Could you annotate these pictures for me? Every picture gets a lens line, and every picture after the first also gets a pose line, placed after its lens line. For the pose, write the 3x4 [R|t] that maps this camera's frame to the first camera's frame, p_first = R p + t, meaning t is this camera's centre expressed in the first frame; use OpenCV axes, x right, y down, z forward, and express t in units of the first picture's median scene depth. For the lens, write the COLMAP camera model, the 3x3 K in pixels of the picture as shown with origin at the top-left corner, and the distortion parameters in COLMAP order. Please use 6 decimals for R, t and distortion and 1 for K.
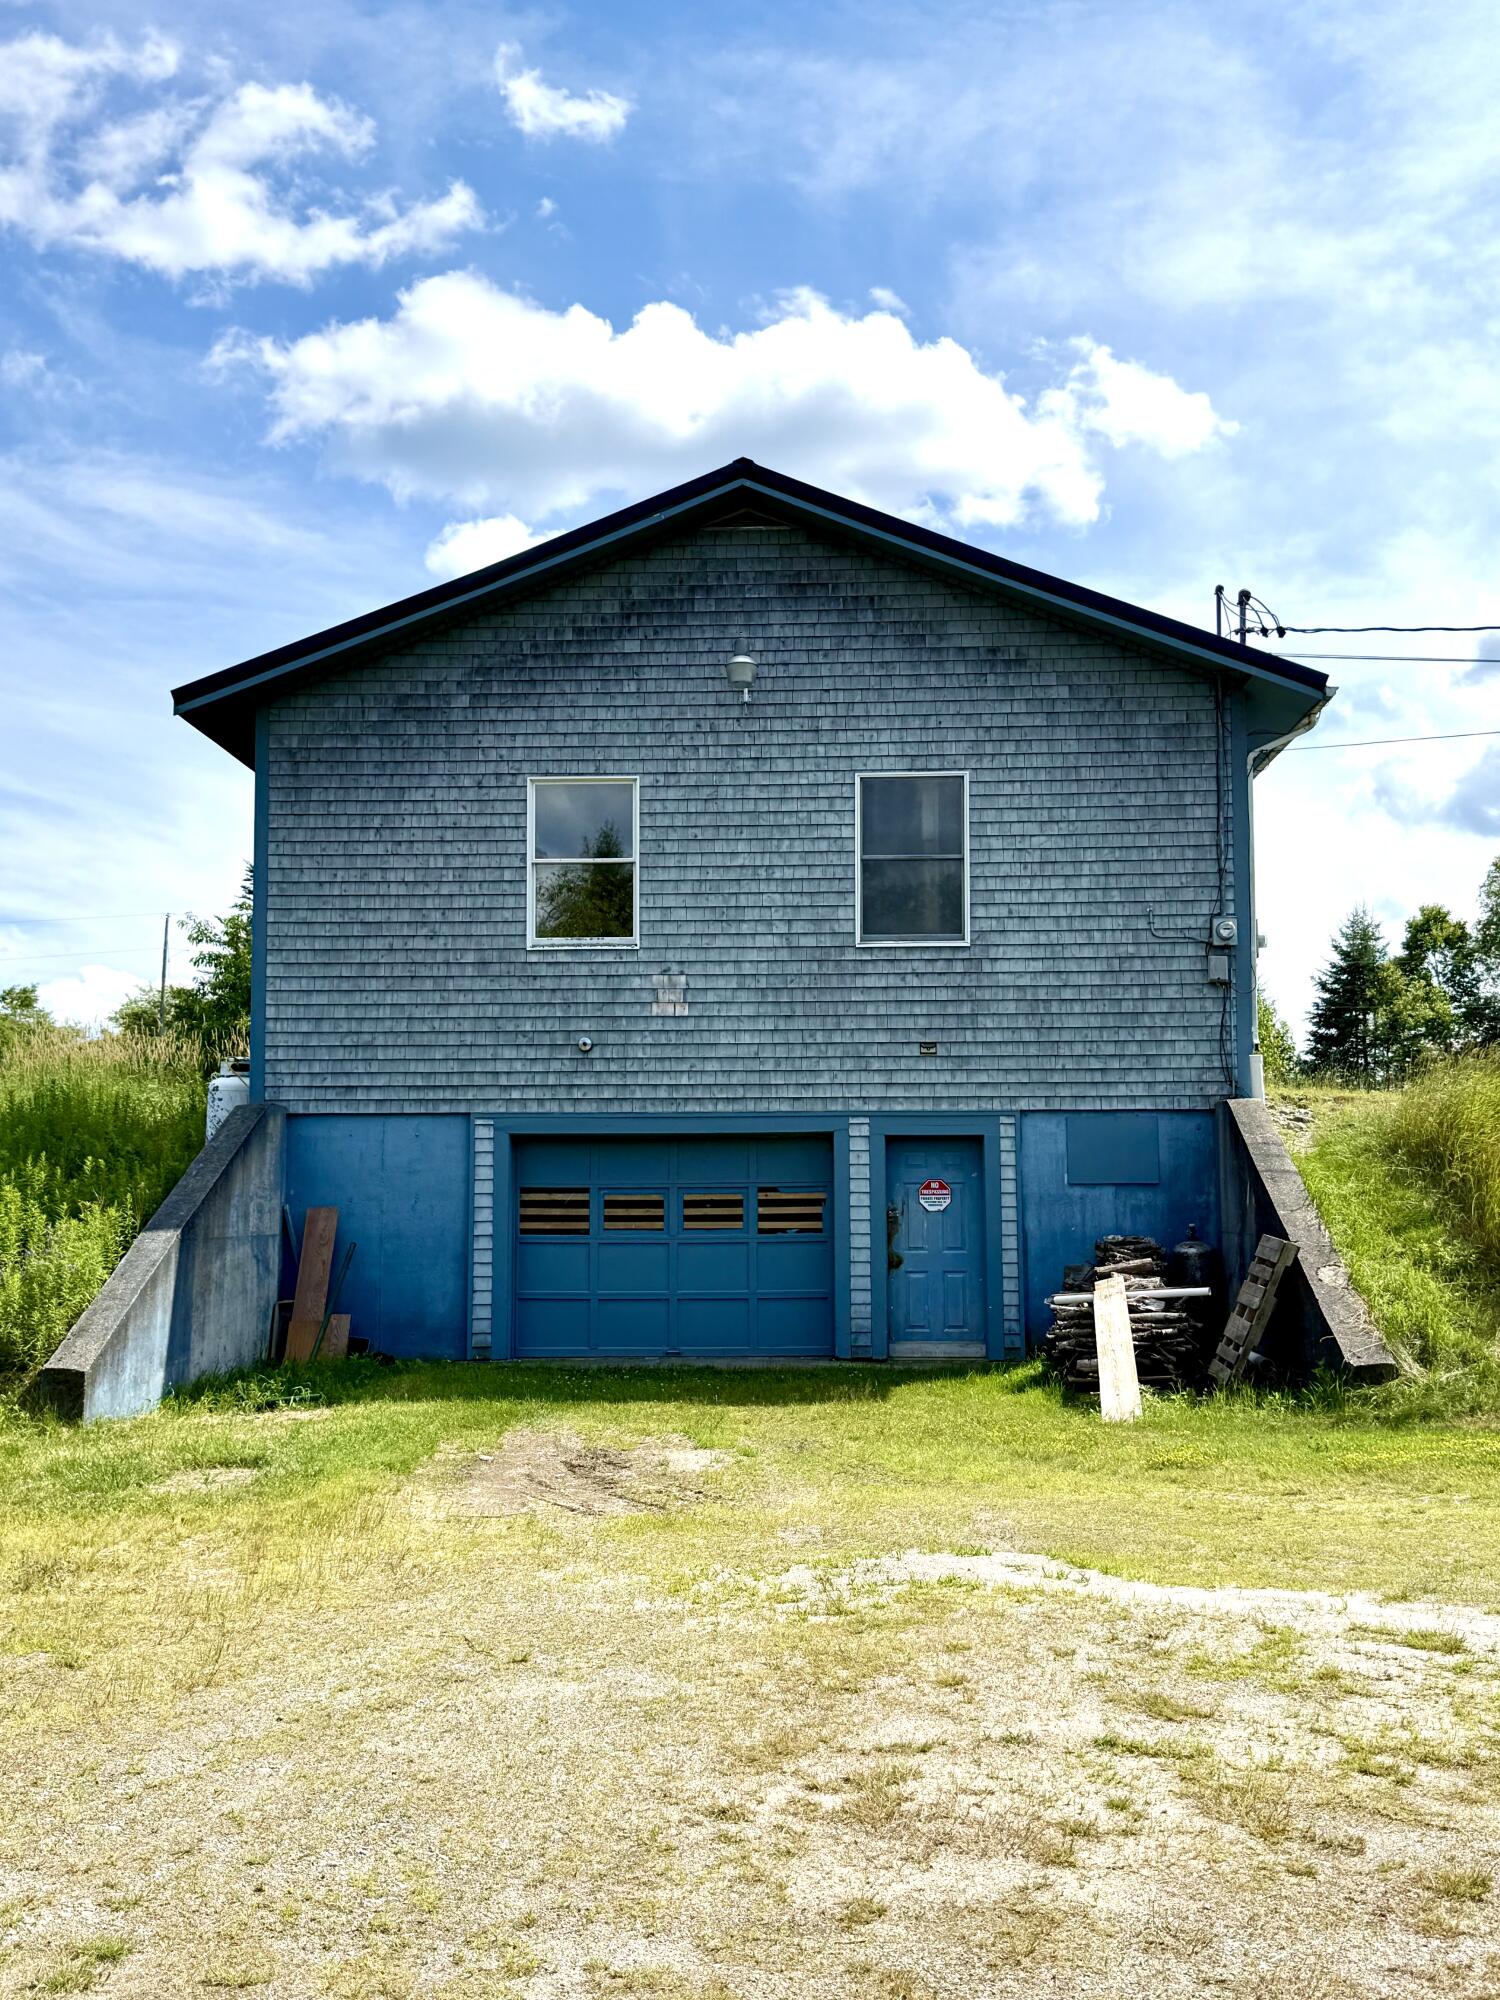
lens RADIAL K [[2017.4, 0, 748.7], [0, 2017.4, 979.2], [0, 0, 1]] dist [0.034323, 0.000000]
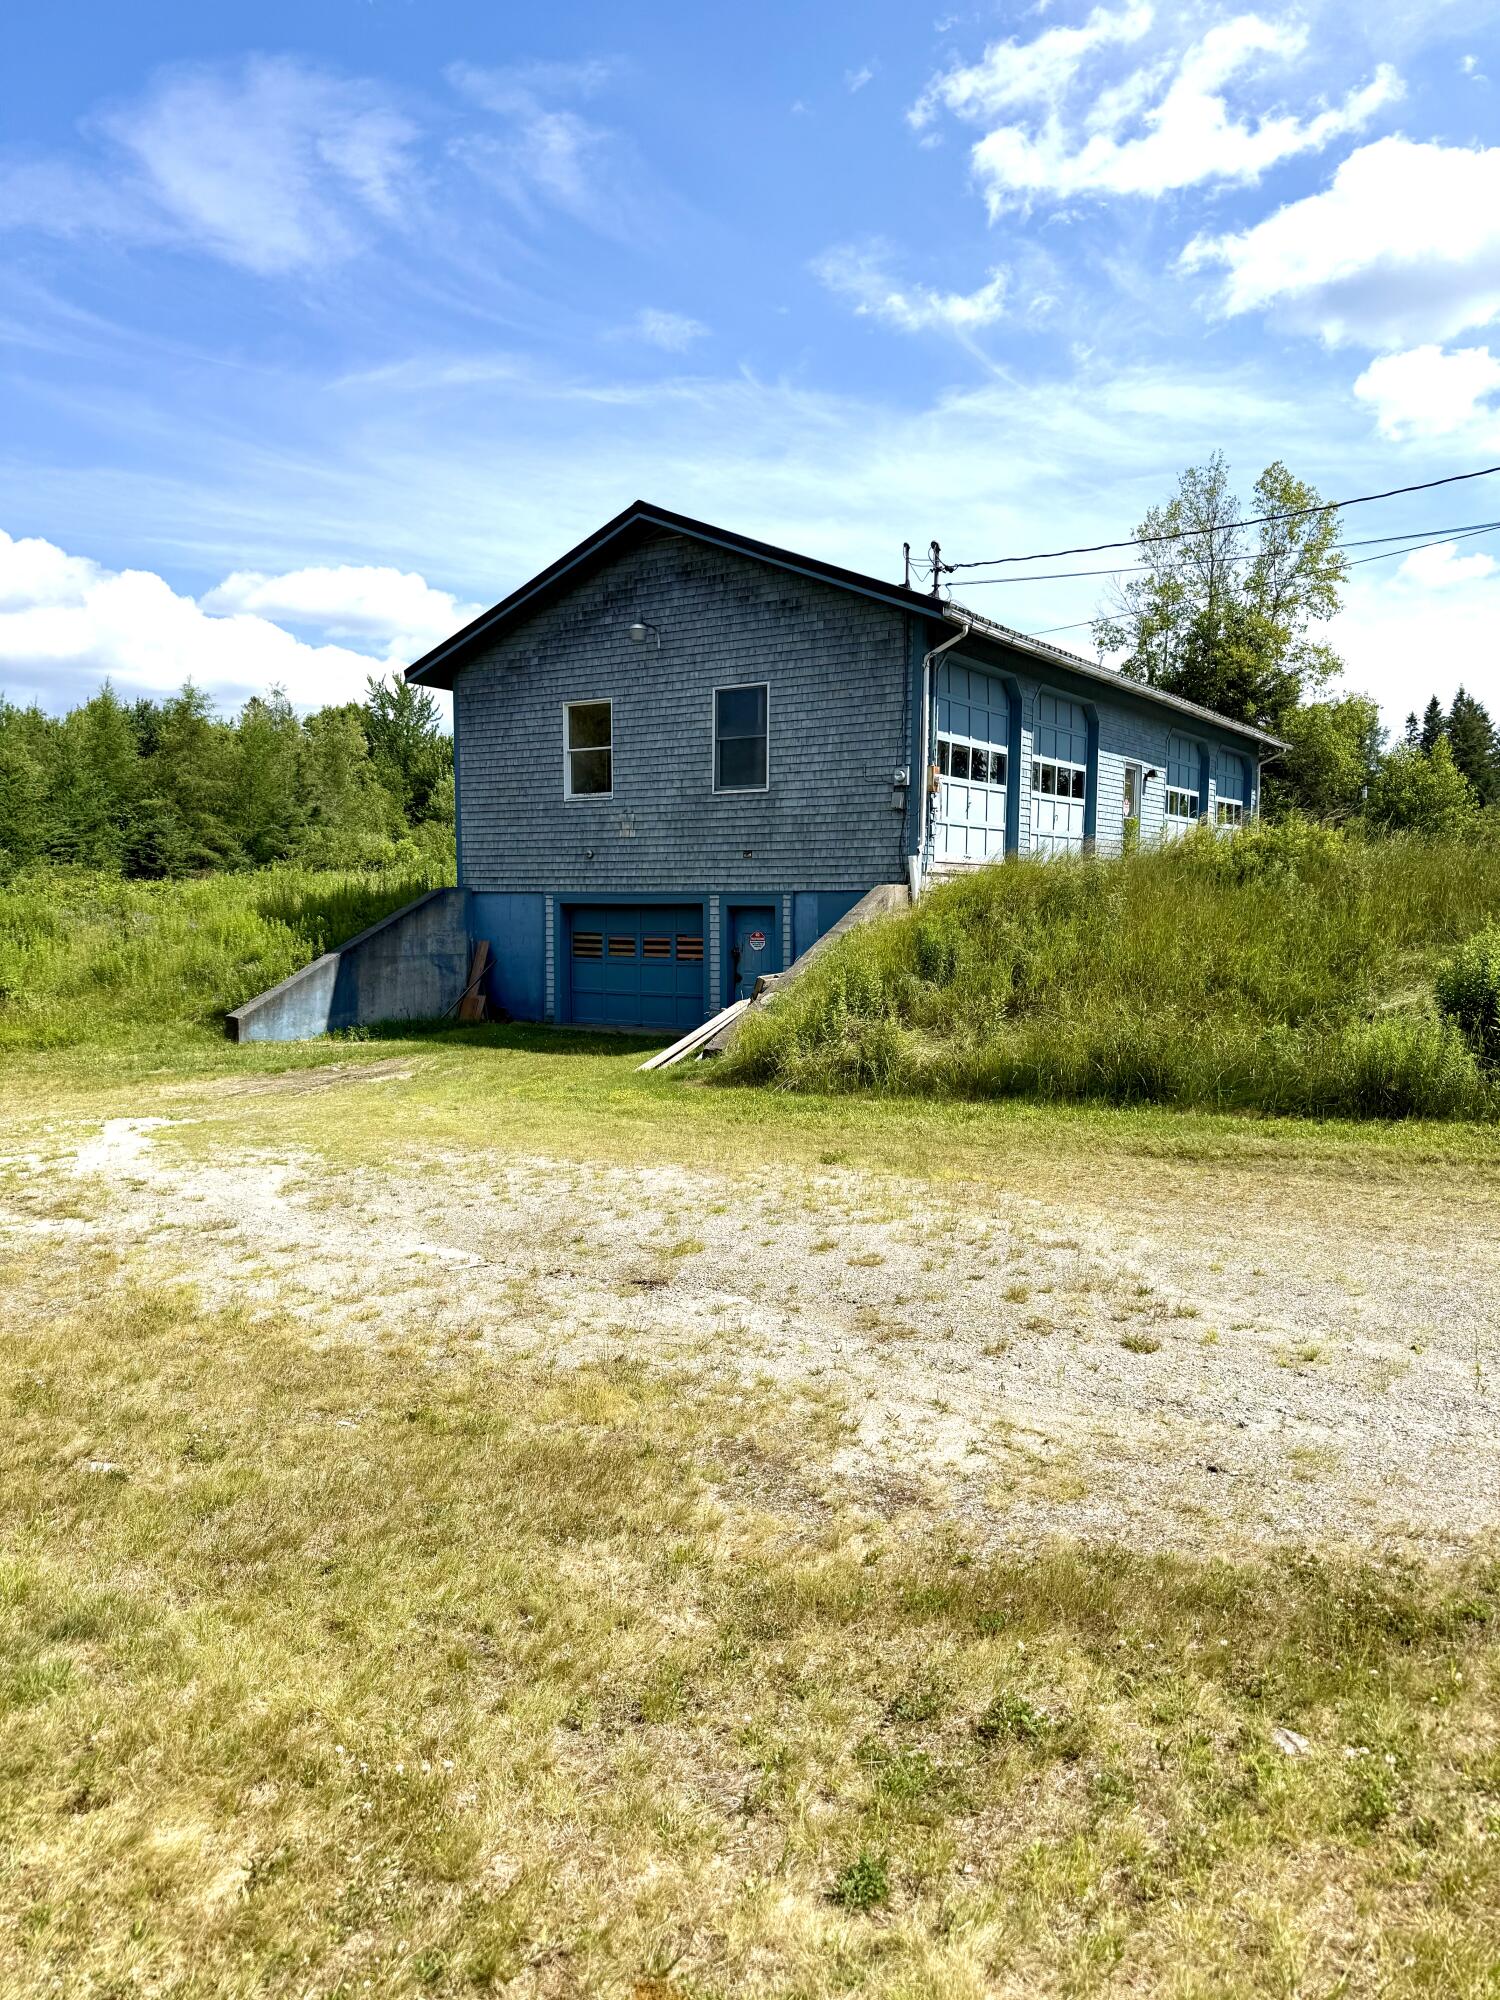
lens RADIAL K [[1413.7, 0, 751.1], [0, 1413.7, 1021.9], [0, 0, 1]] dist [0.020932, -0.011606]
pose [[0.853856, 0.048513, -0.518244, 0.704375], [0.051111, 0.983021, 0.176231, -0.035523], [0.517994, -0.176964, 0.836878, -0.008984]]
